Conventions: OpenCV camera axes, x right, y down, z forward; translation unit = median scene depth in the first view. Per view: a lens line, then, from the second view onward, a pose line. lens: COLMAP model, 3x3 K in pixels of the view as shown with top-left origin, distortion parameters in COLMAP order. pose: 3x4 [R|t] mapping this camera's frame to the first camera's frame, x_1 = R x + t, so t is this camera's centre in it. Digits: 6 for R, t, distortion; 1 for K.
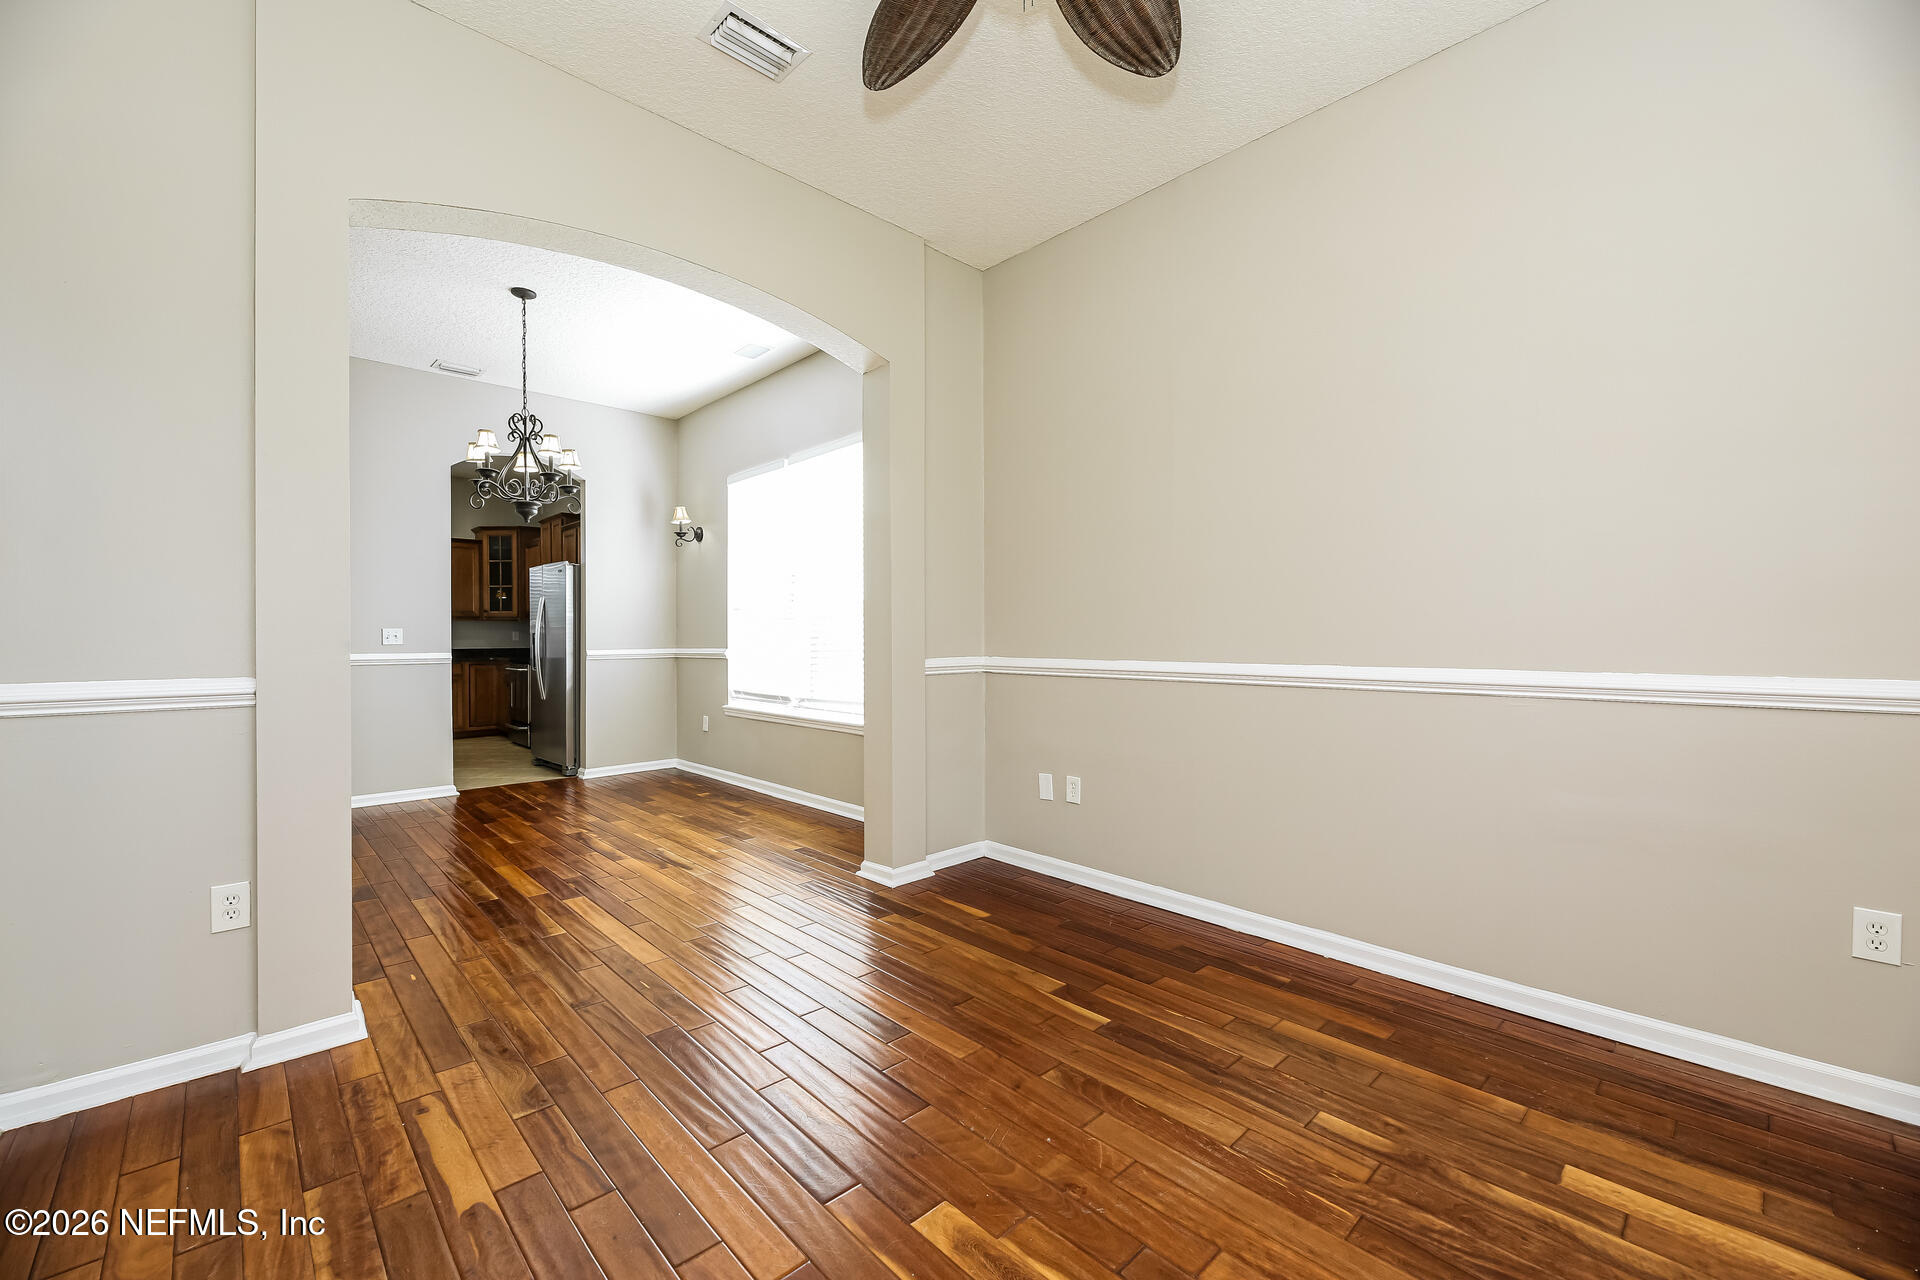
lens RADIAL K [[779.9, 0, 956.9], [0, 779.9, 641.5], [0, 0, 1]] dist [0.001239, 0.000236]
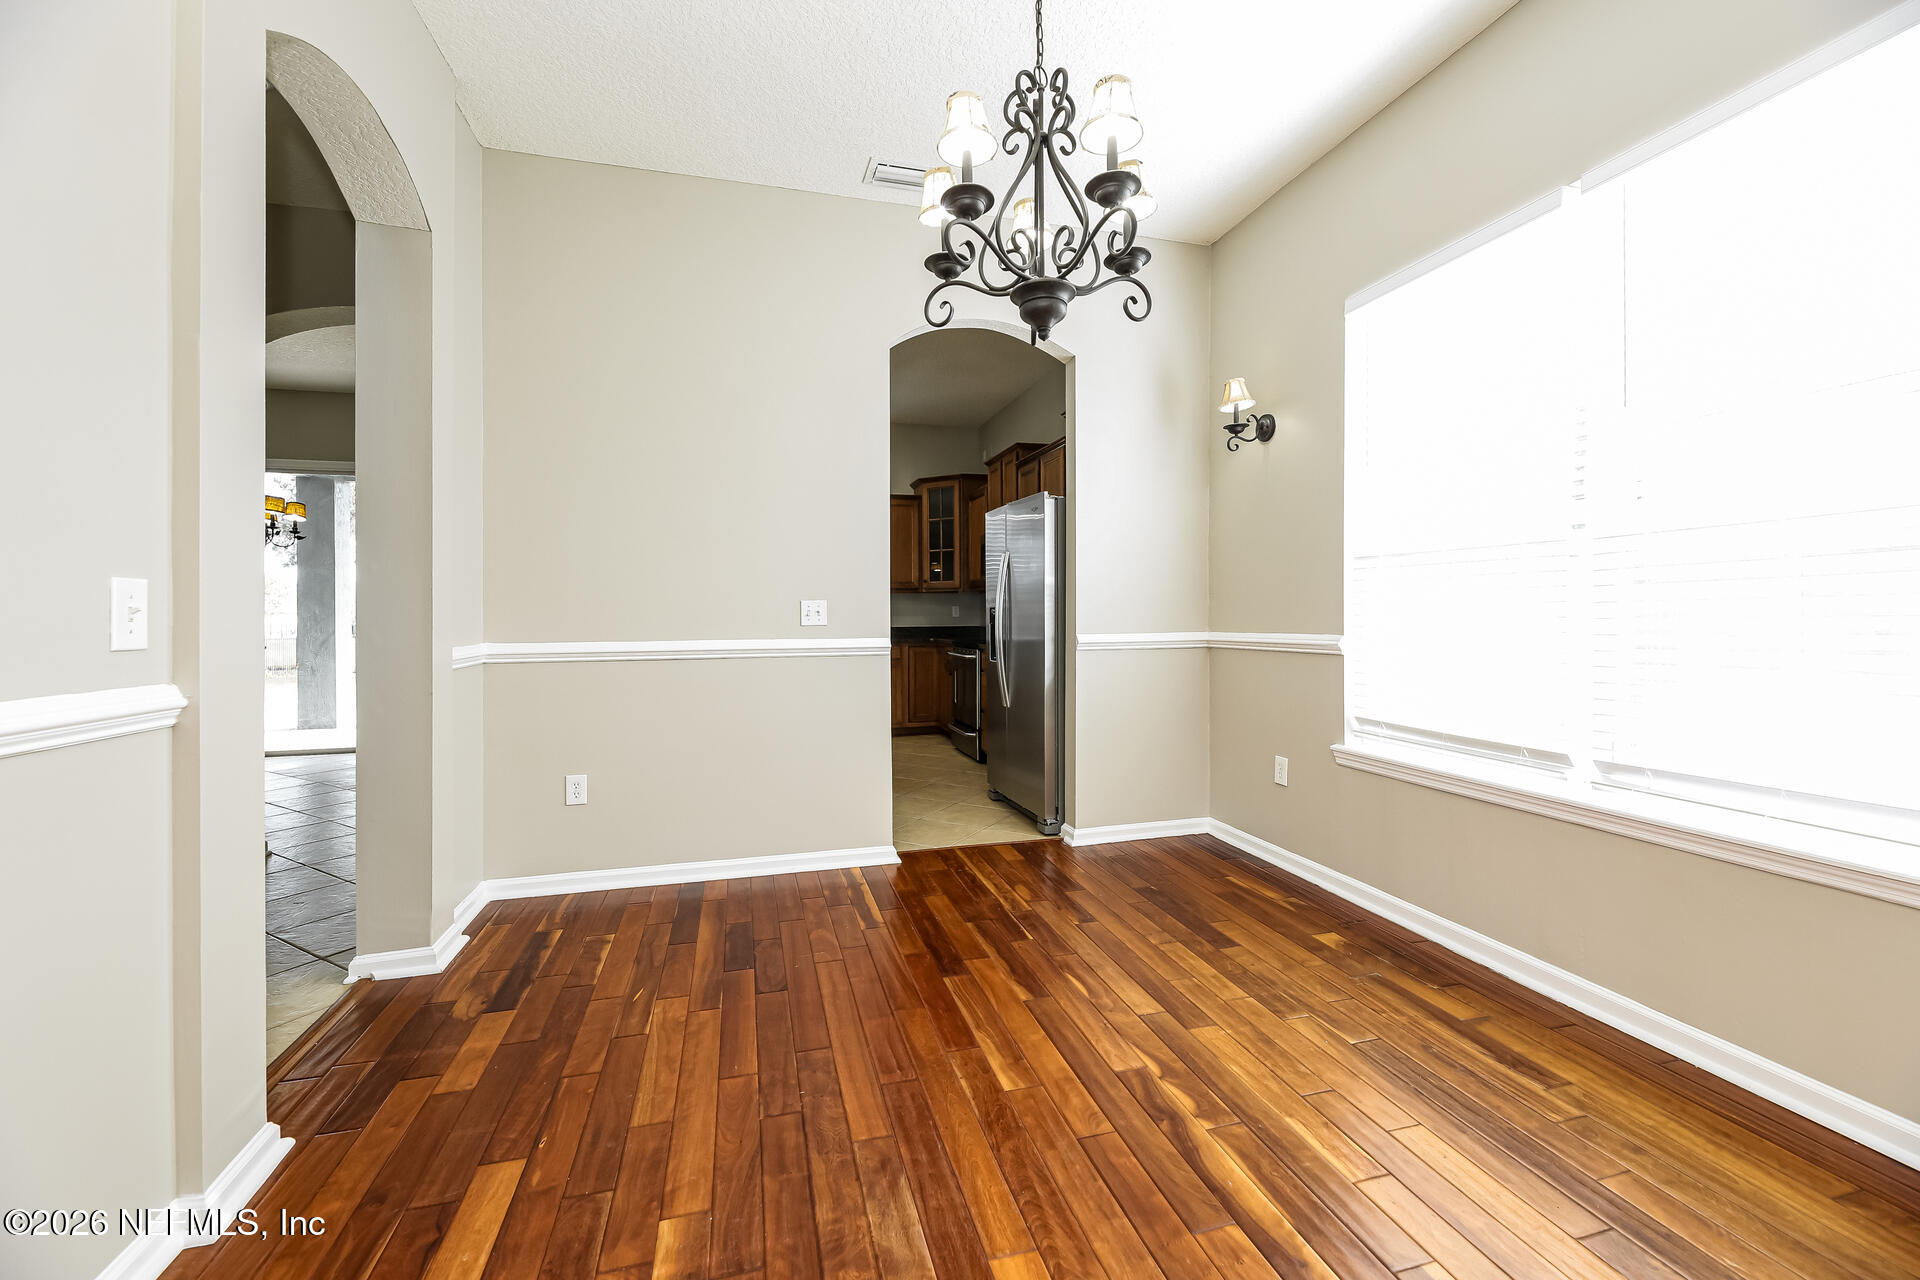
lens RADIAL K [[793.8, 0, 962.9], [0, 793.8, 614.1], [0, 0, 1]] dist [0.001153, -0.000298]
pose [[0.885529, -0.001052, -0.464583, -0.264778], [-0.000597, 0.999994, -0.003402, -0.002564], [0.464583, 0.003290, 0.885523, 0.408374]]
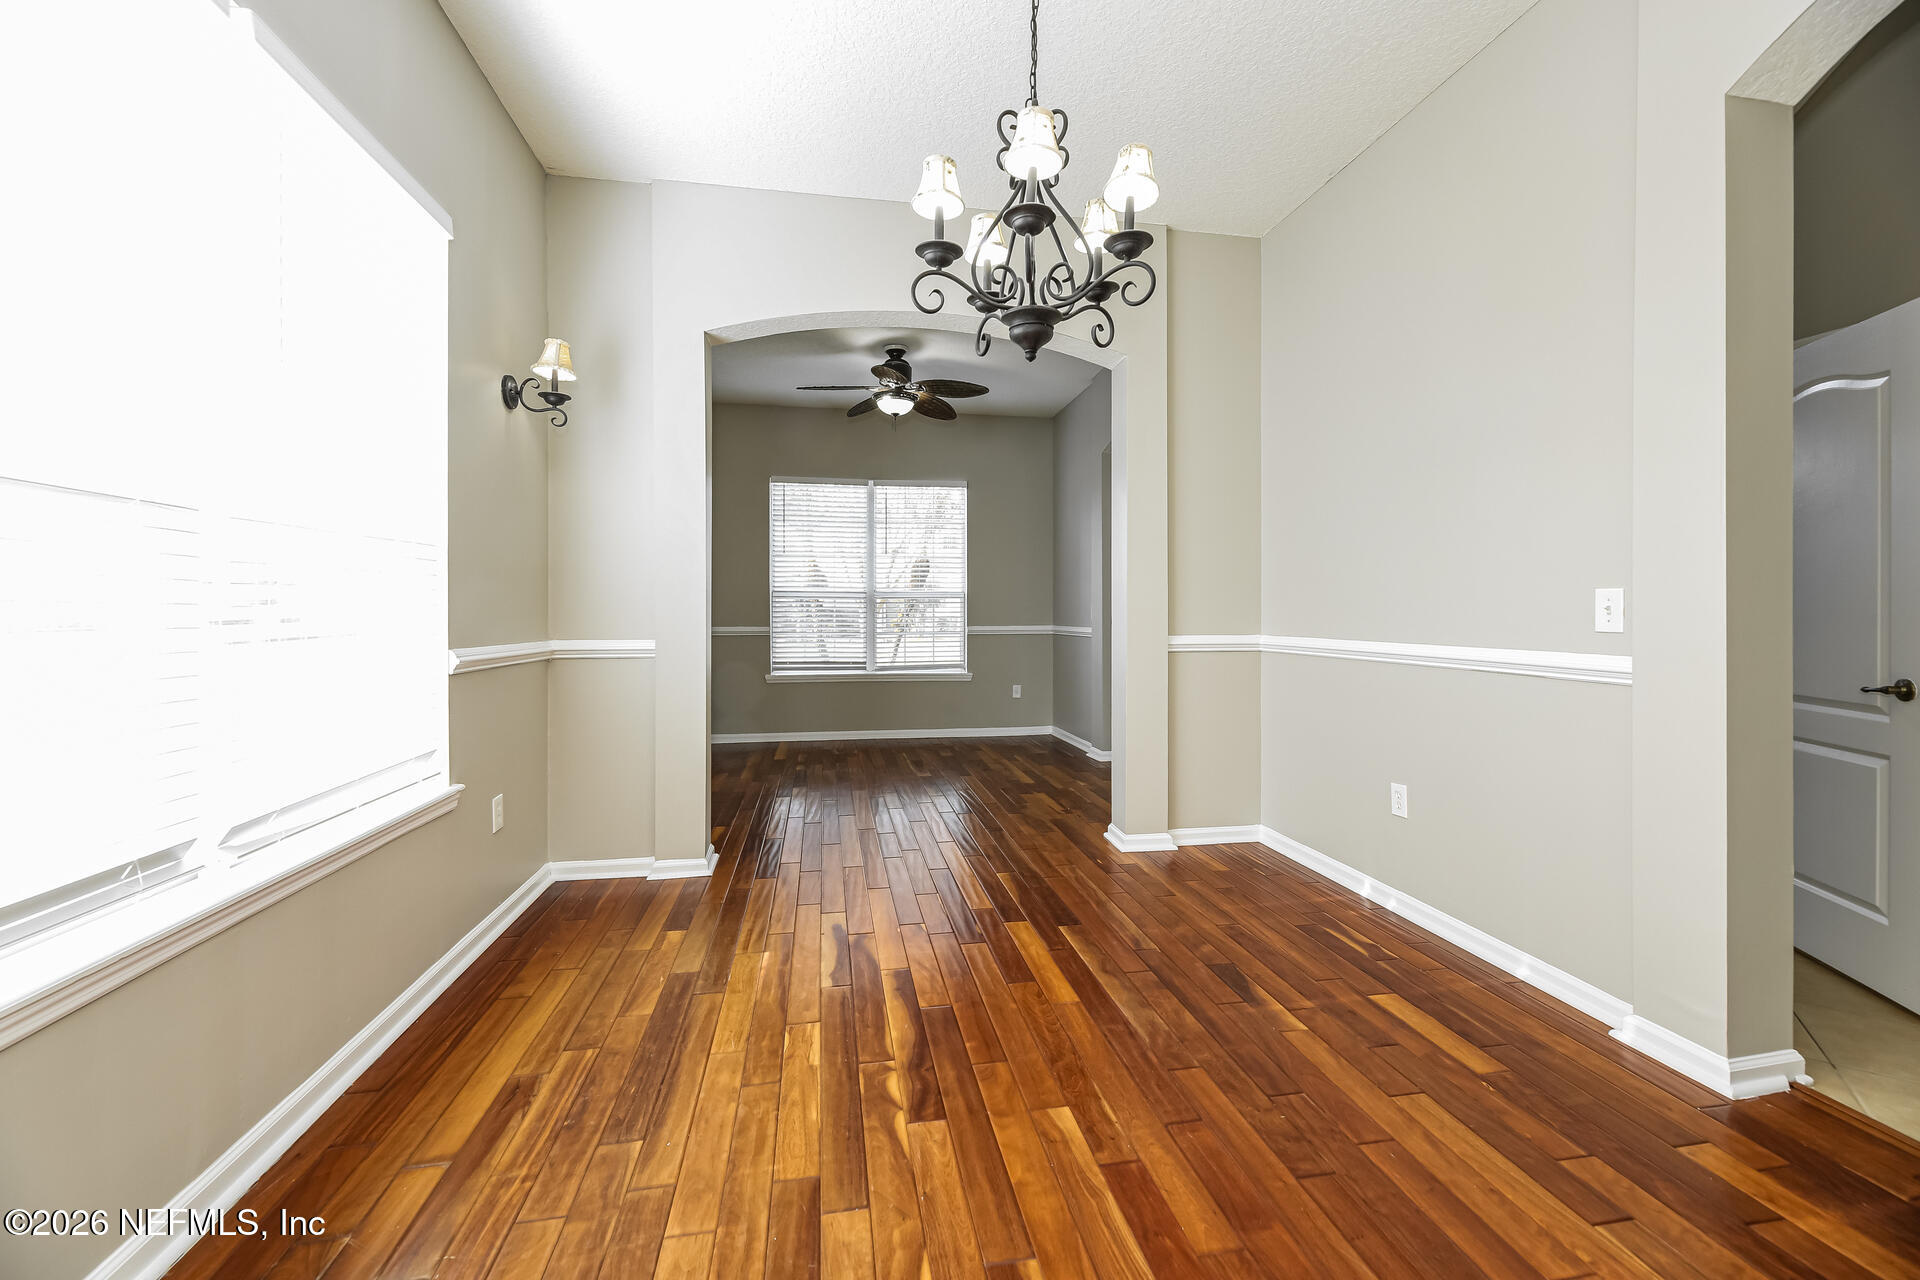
lens RADIAL K [[779.9, 0, 956.9], [0, 779.9, 641.5], [0, 0, 1]] dist [0.001239, 0.000236]
pose [[-0.832965, -0.016956, 0.553065, -0.511719], [0.009086, 0.998976, 0.044311, -0.007070], [-0.553251, 0.041935, -0.831959, 0.935310]]
